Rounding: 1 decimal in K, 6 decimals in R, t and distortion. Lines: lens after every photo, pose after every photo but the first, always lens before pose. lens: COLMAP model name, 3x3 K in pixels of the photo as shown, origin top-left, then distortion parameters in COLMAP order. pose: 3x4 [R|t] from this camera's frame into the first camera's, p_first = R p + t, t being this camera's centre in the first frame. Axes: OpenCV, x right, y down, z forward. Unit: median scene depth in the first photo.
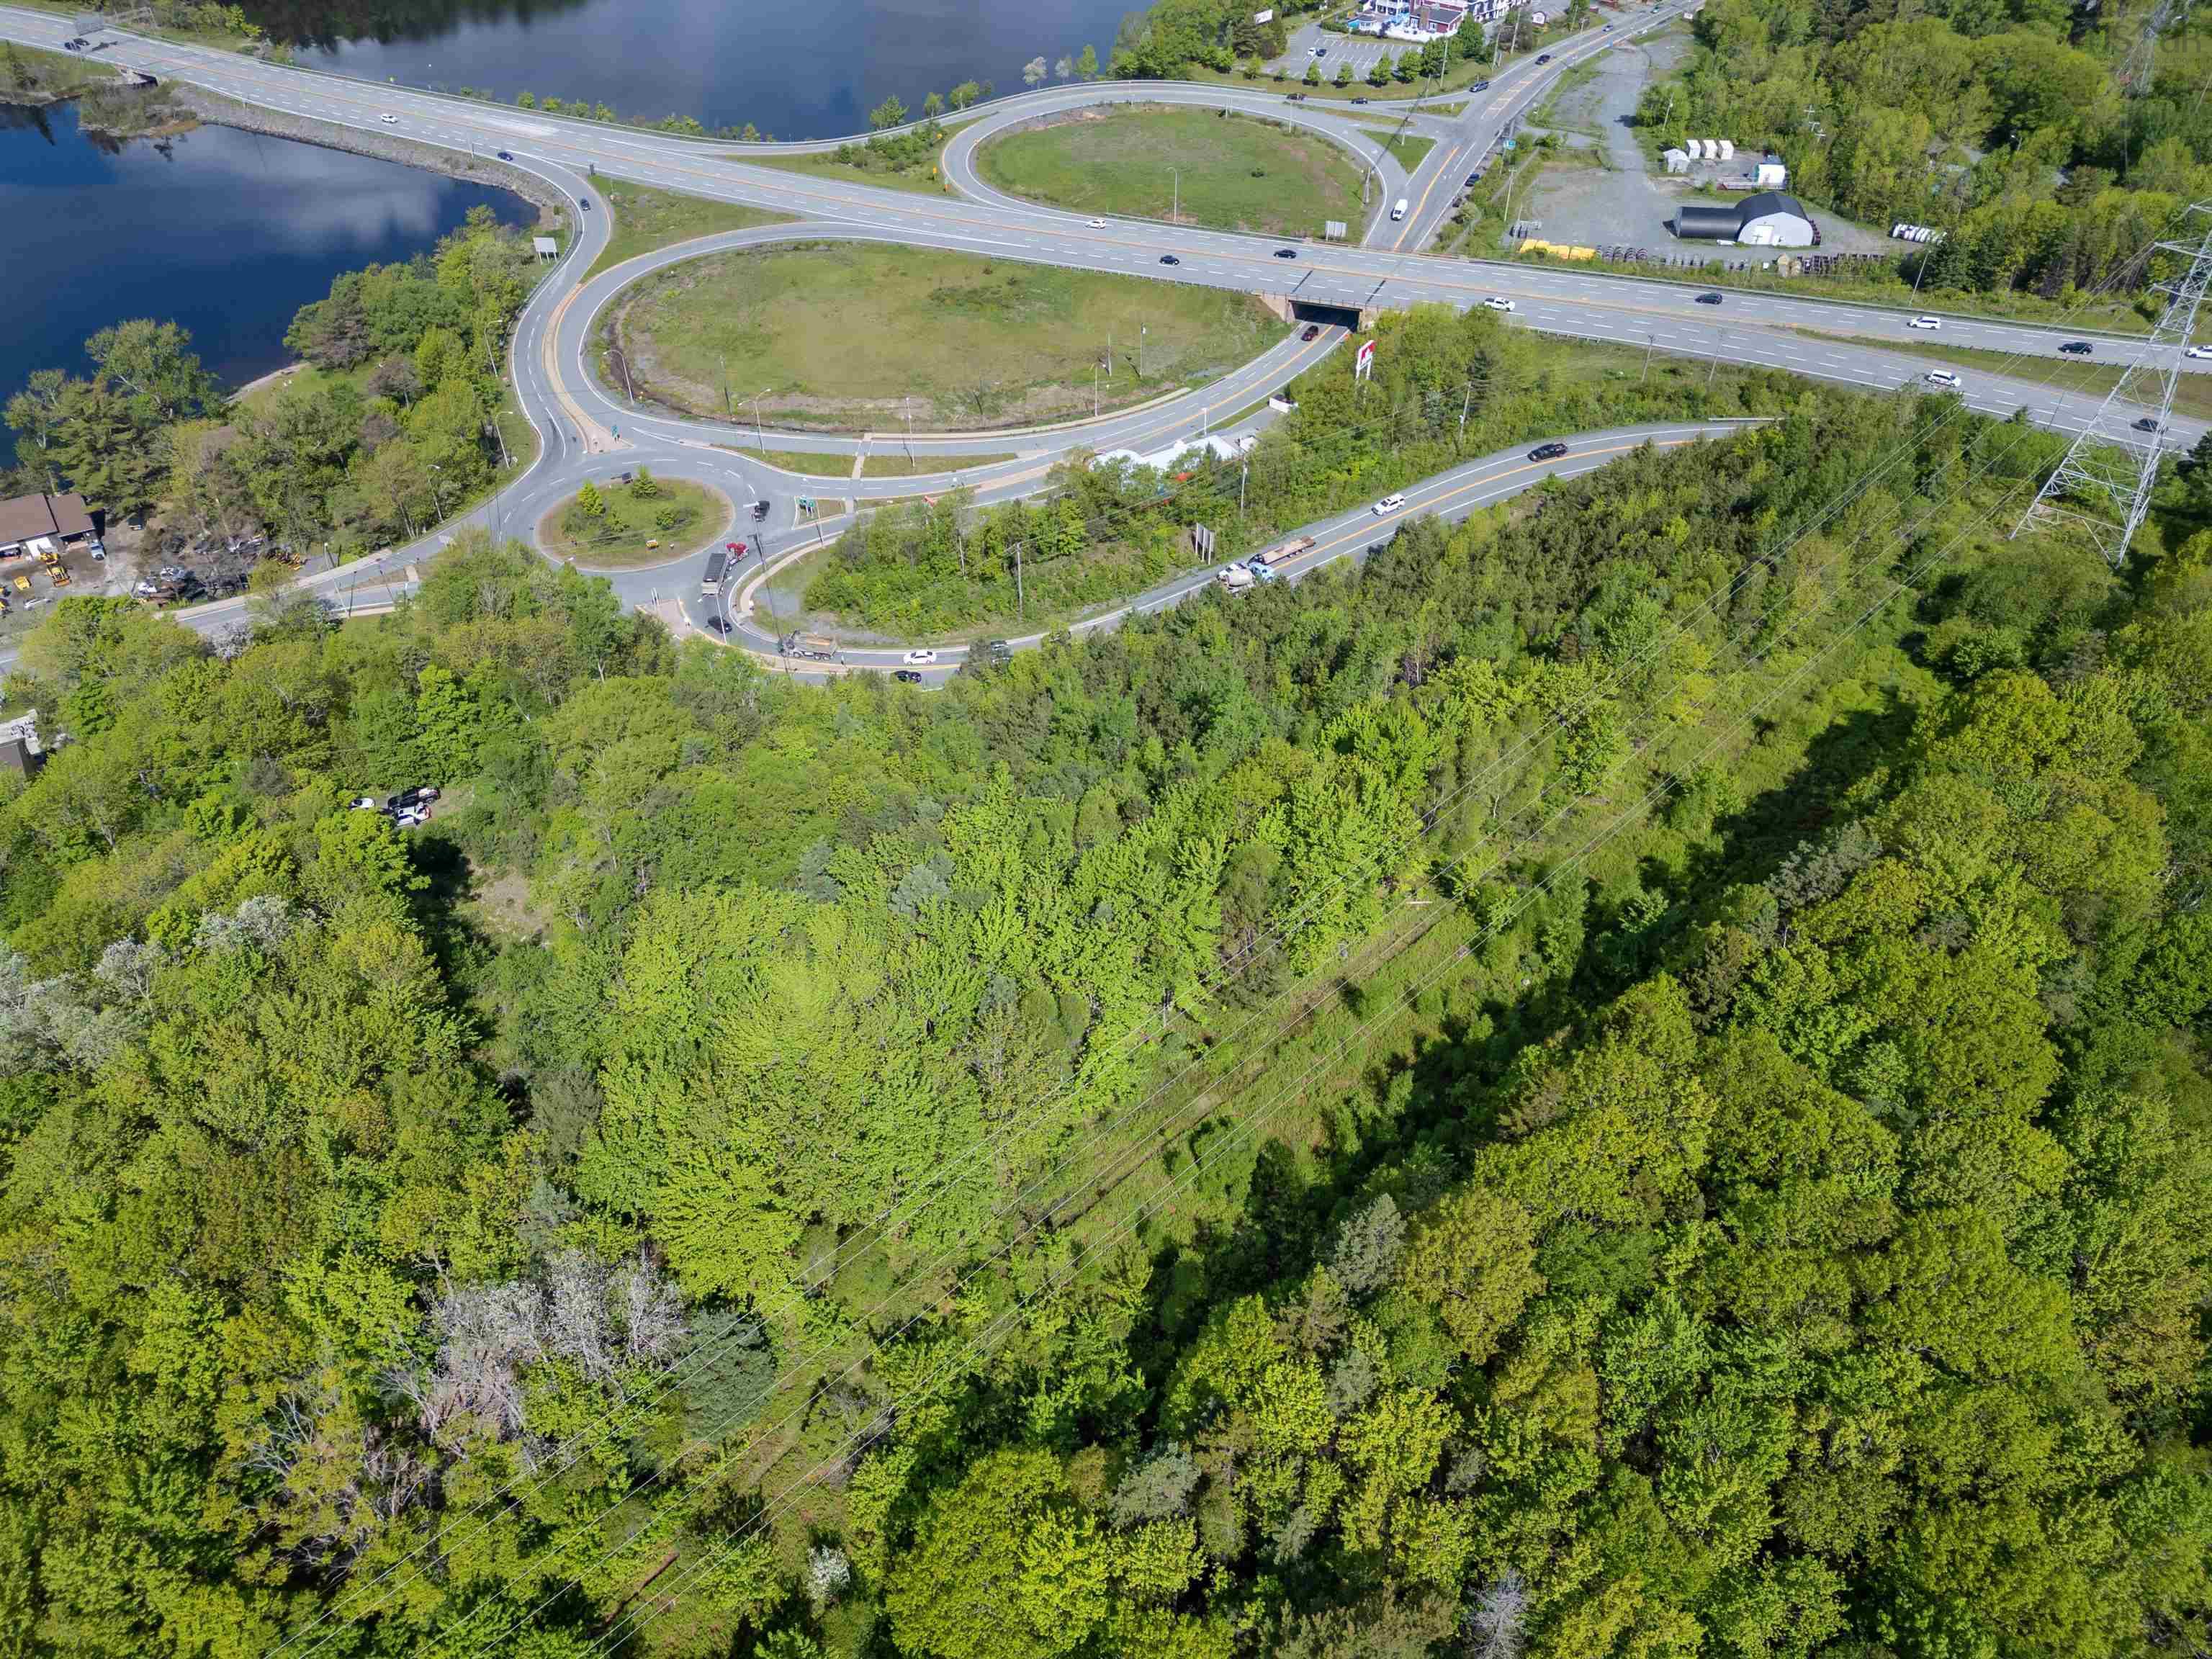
lens RADIAL K [[1546.5, 0, 1106.0], [0, 1546.5, 829.5], [0, 0, 1]] dist [0.078253, -0.068495]
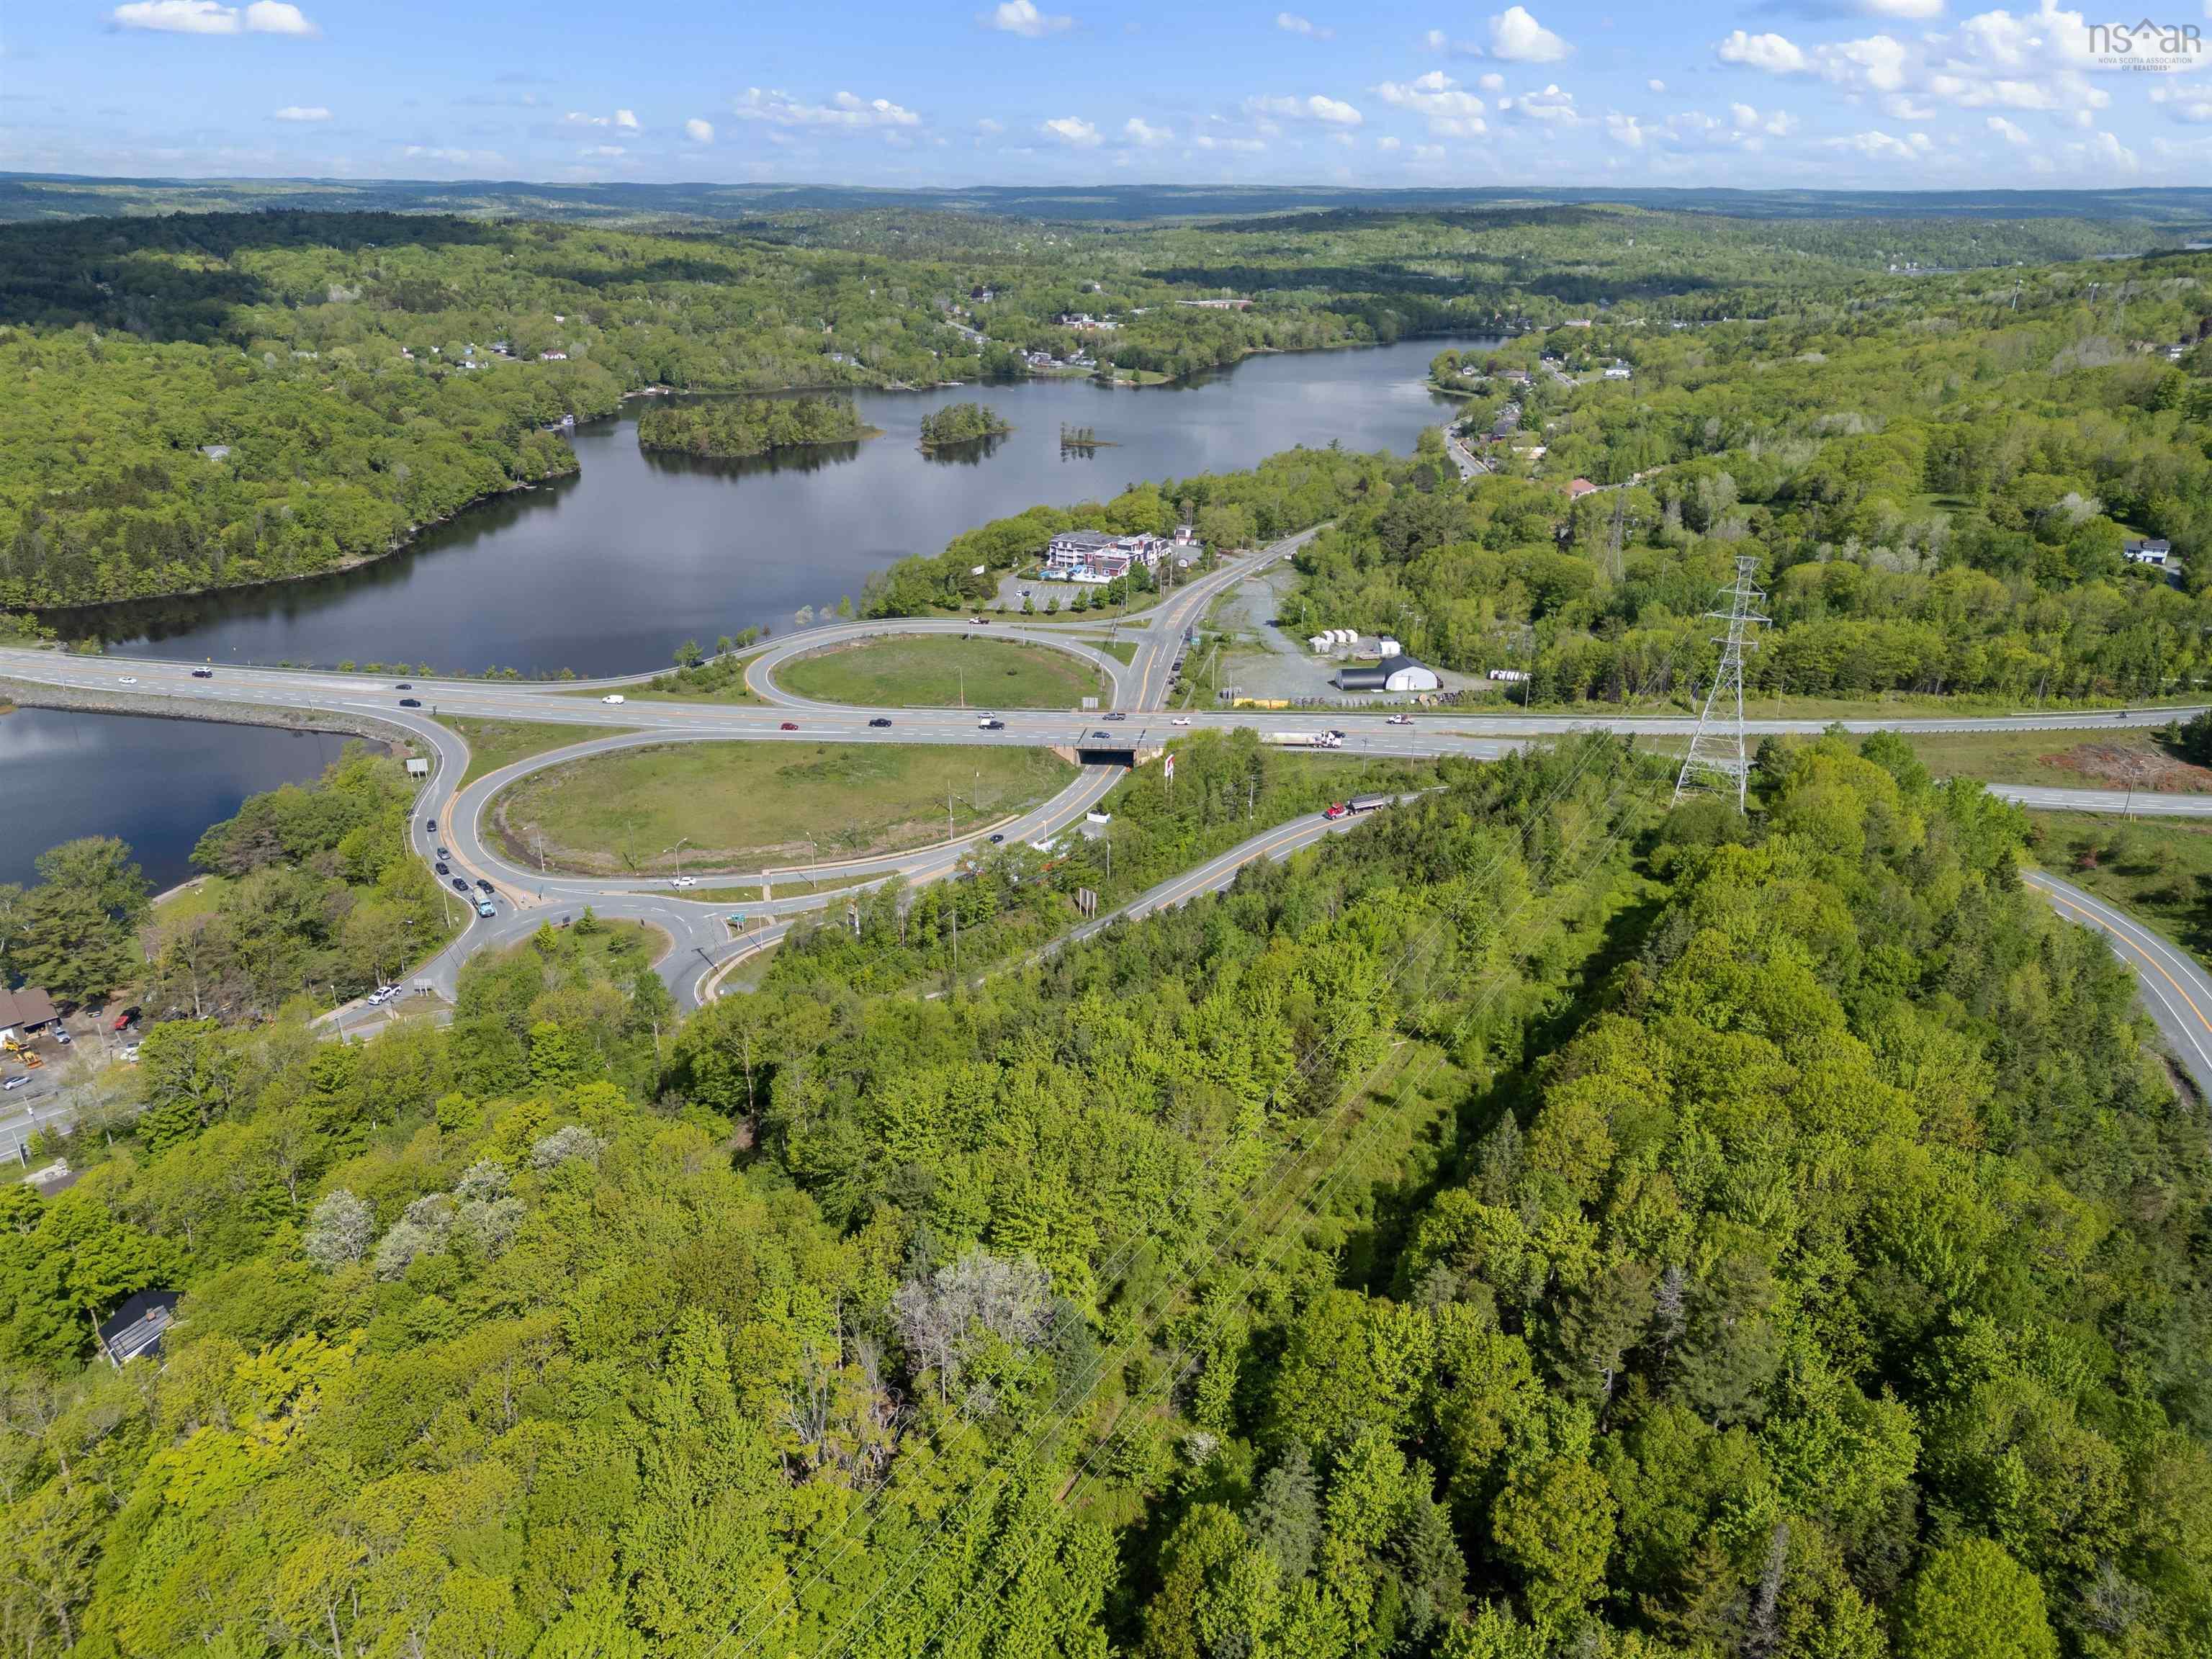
lens RADIAL K [[1546.5, 0, 1106.0], [0, 1546.5, 829.5], [0, 0, 1]] dist [0.078253, -0.068495]
pose [[0.966475, -0.092144, 0.239656, -0.156427], [0.166570, 0.935327, -0.312119, 0.109894], [-0.195397, 0.341575, 0.919319, -0.123728]]
